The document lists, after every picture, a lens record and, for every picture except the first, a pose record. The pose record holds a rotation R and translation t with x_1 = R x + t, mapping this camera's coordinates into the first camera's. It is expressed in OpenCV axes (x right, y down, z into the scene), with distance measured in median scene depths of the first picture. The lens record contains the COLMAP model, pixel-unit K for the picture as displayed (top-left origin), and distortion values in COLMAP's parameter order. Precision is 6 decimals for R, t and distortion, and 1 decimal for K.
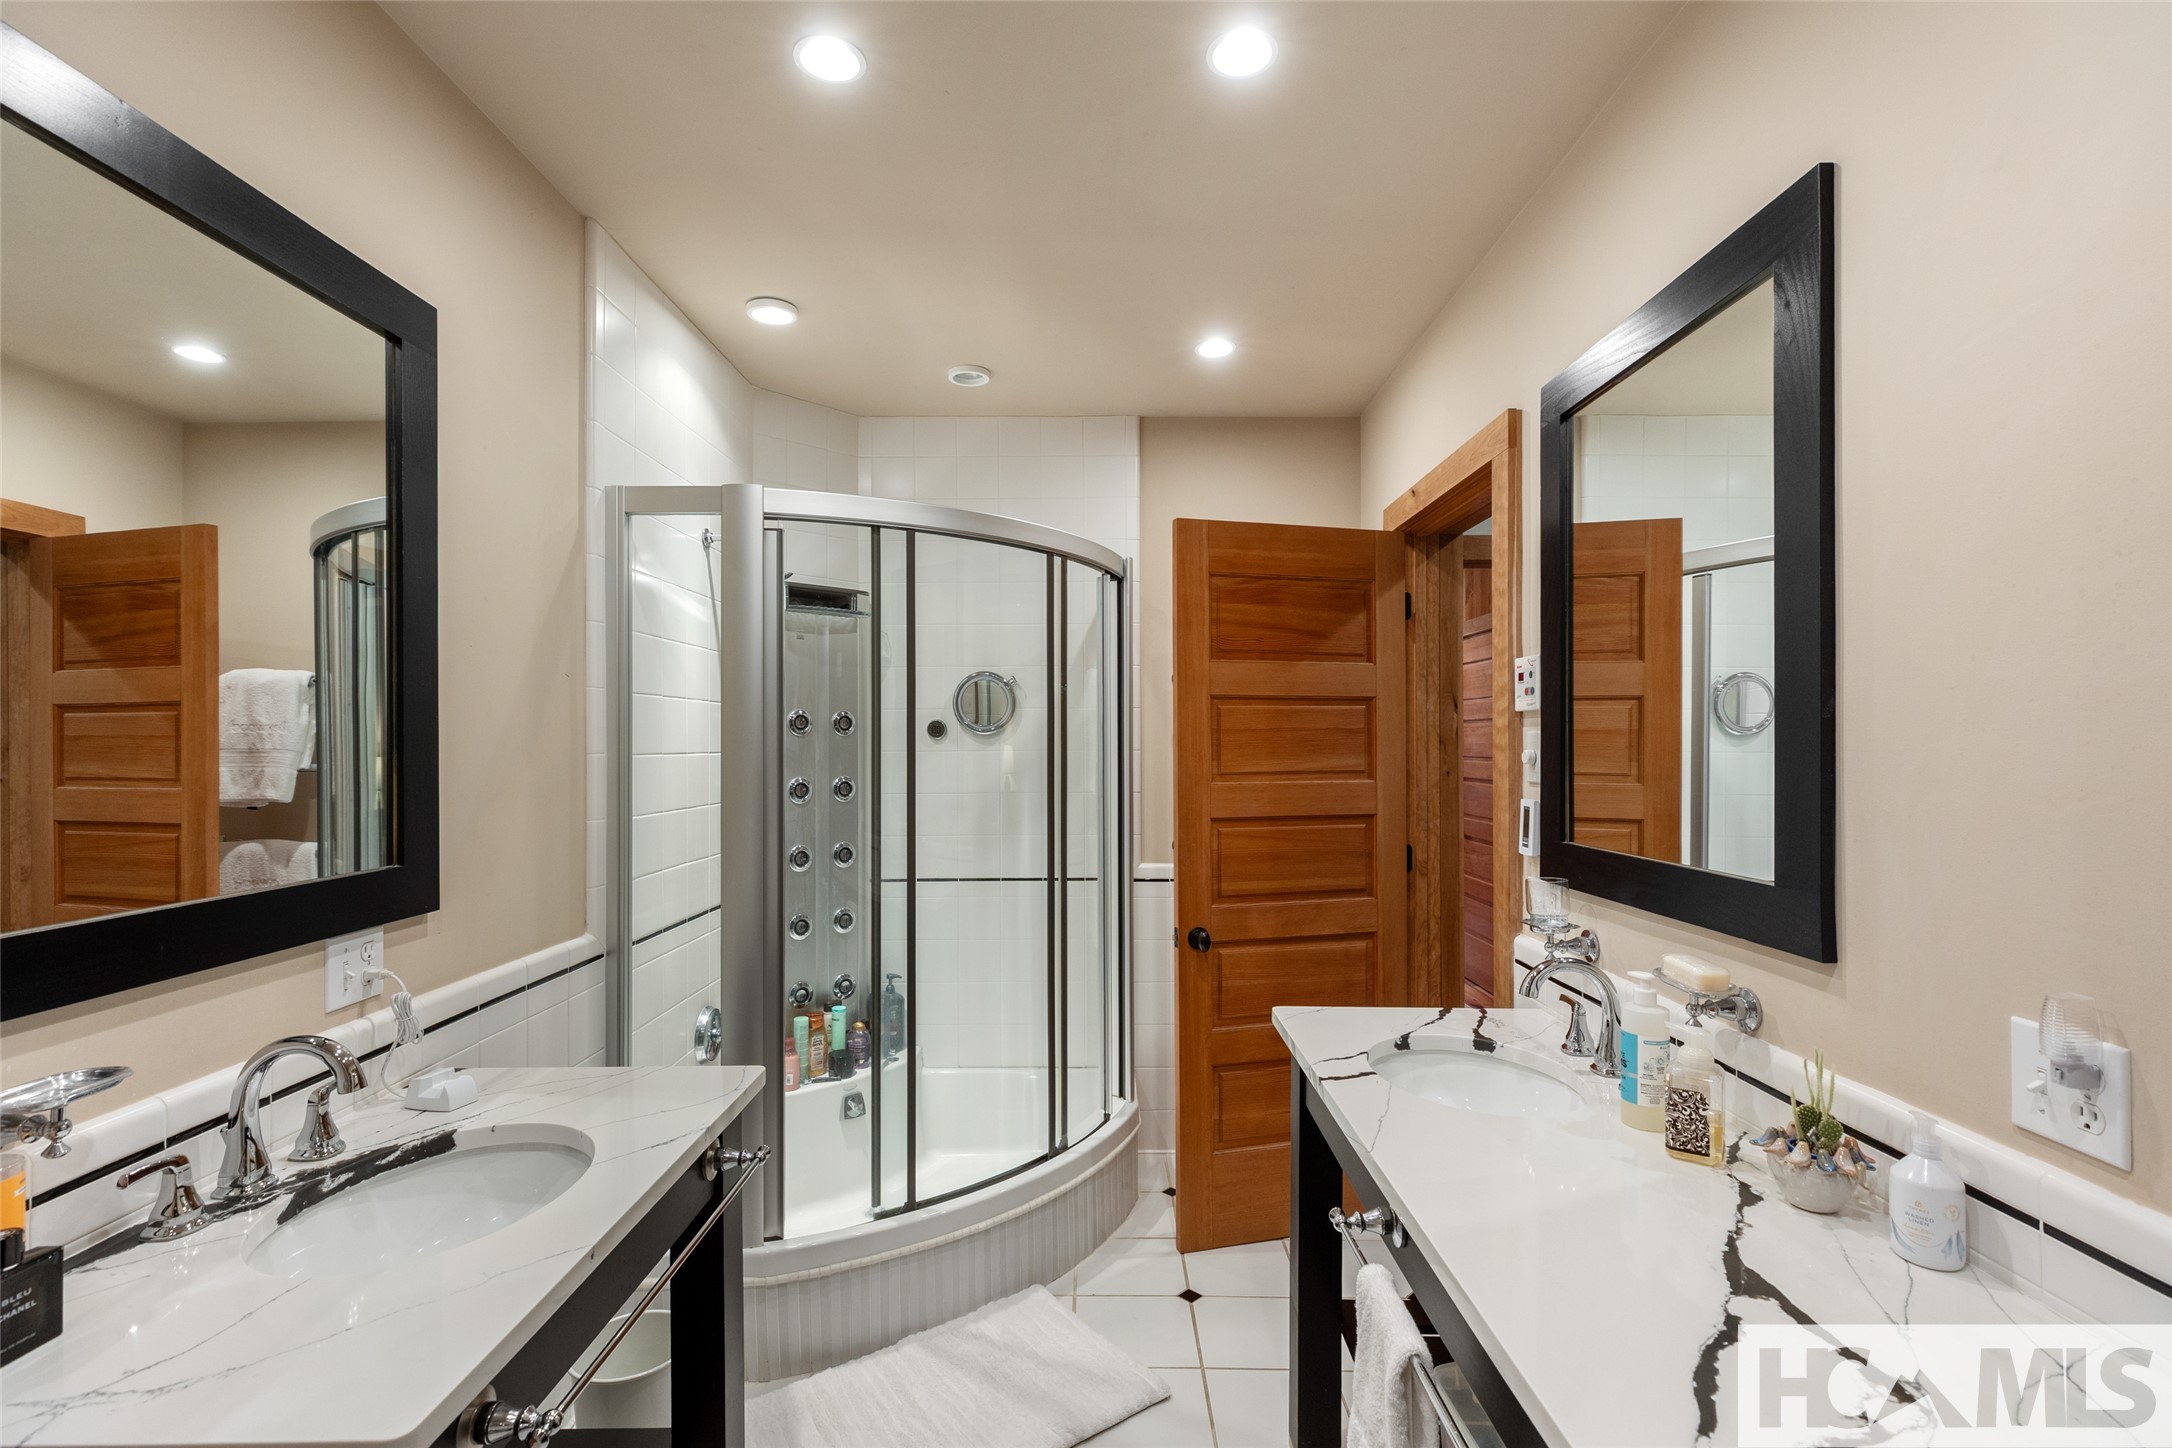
lens RADIAL K [[980.2, 0, 1092.8], [0, 980.2, 742.0], [0, 0, 1]] dist [0.003716, -0.000150]
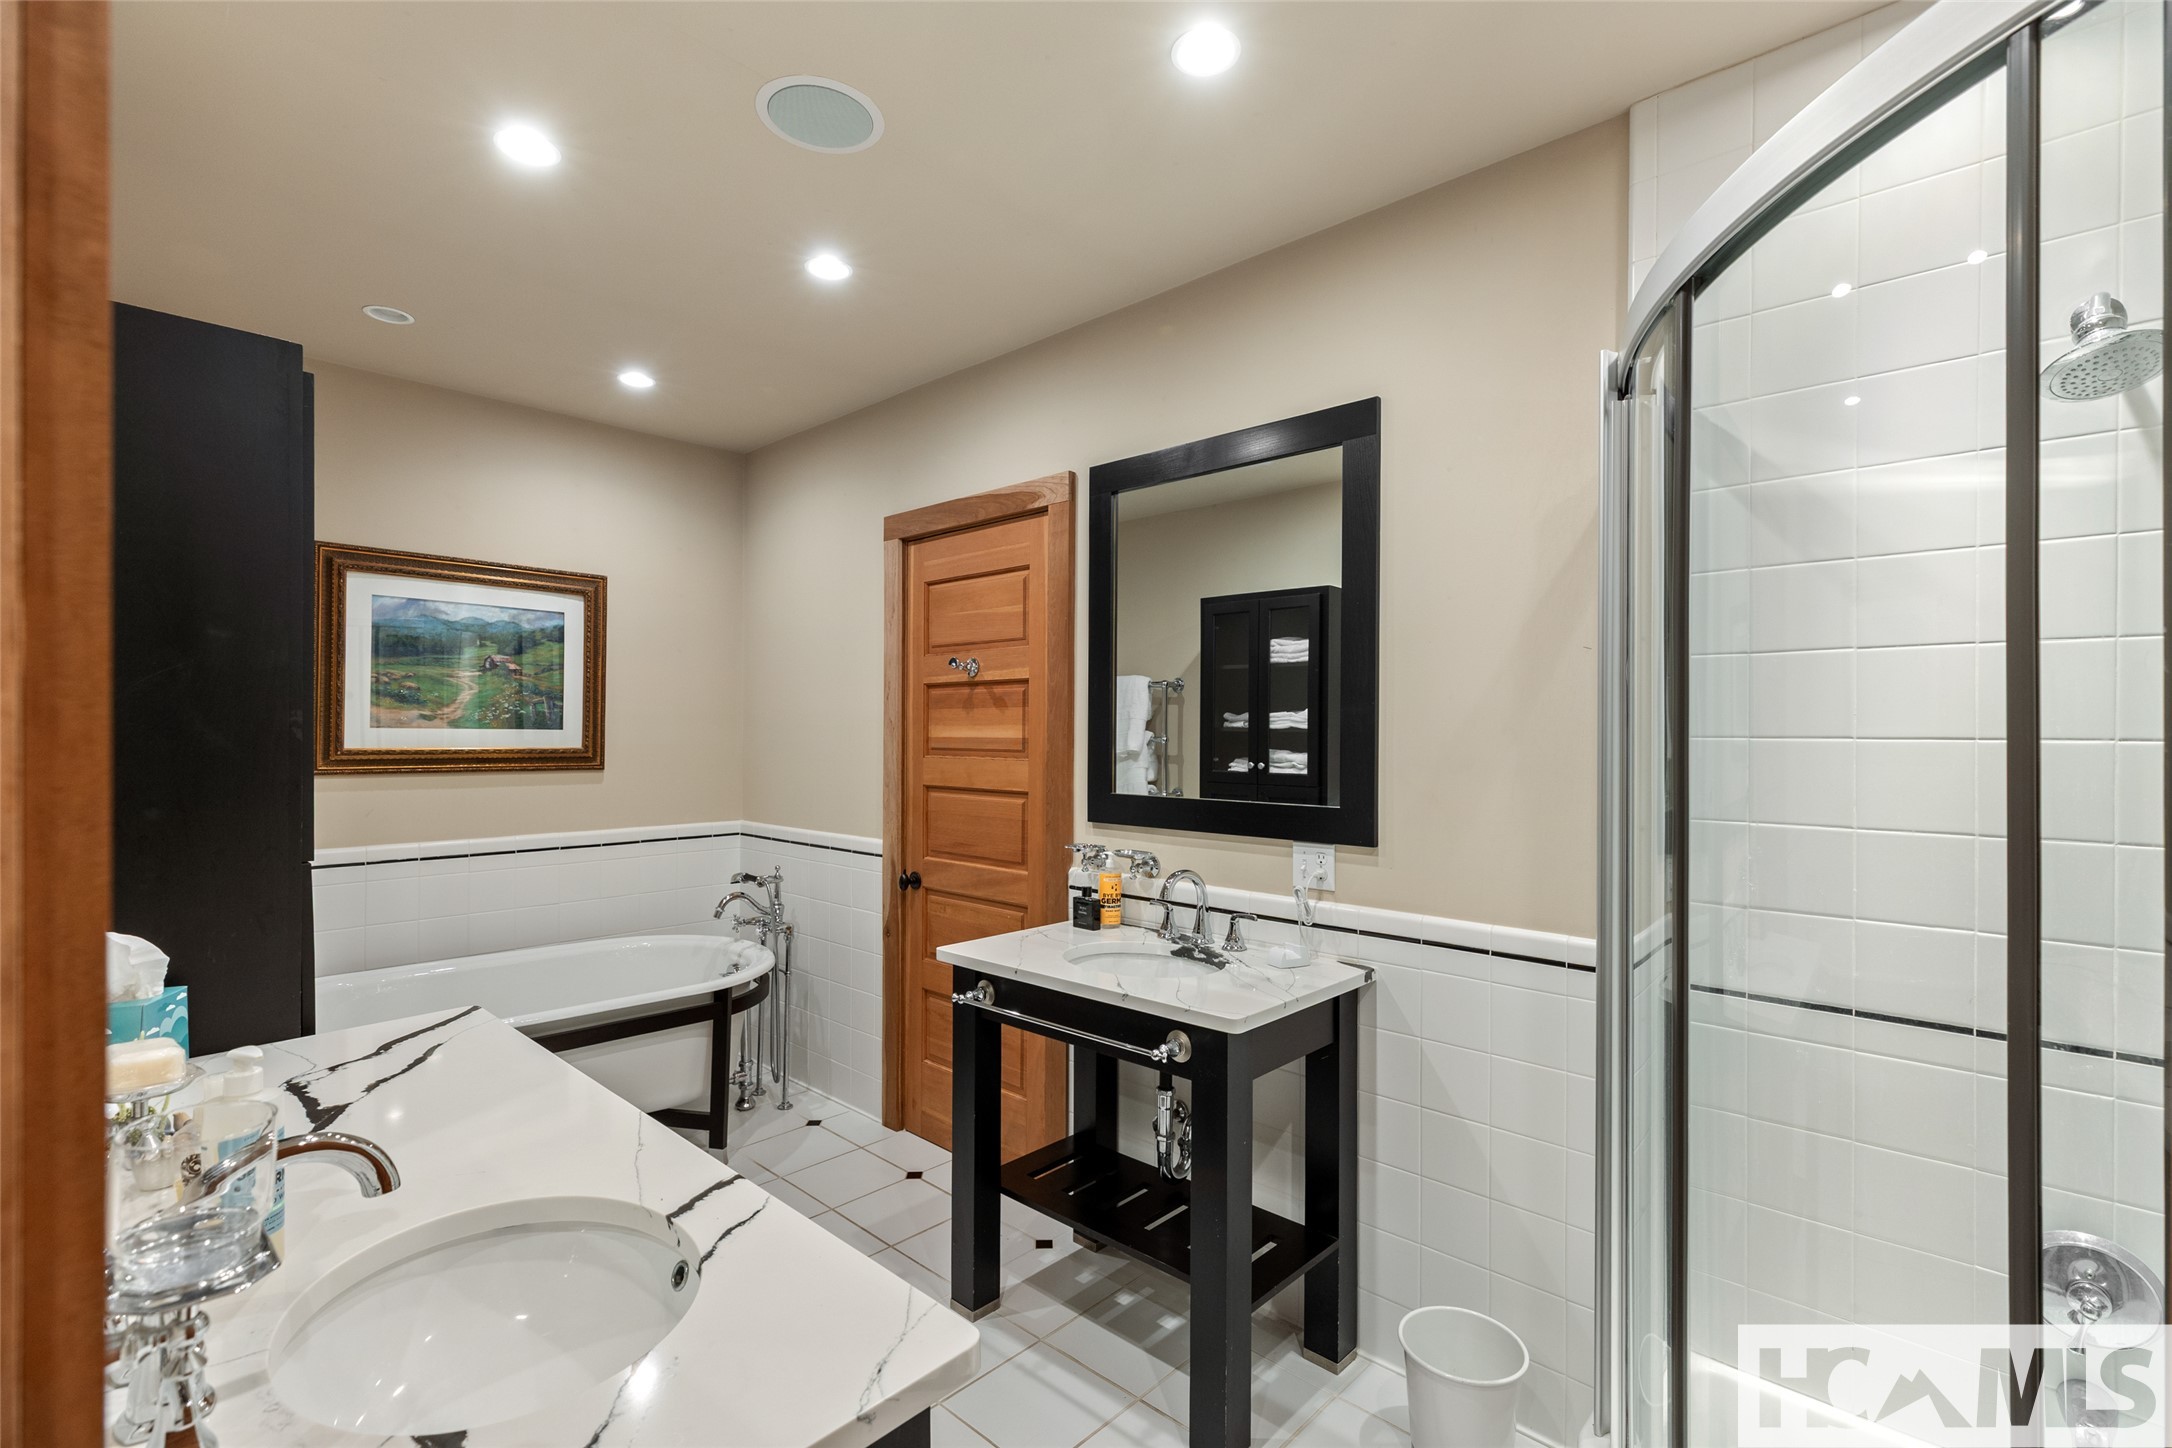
lens RADIAL K [[980.2, 0, 1092.8], [0, 980.2, 742.0], [0, 0, 1]] dist [0.003716, -0.000150]
pose [[-0.684766, 0.007025, -0.728729, 0.700145], [-0.001029, 0.999943, 0.010607, 0.018248], [0.728763, 0.008013, -0.684720, 2.029984]]
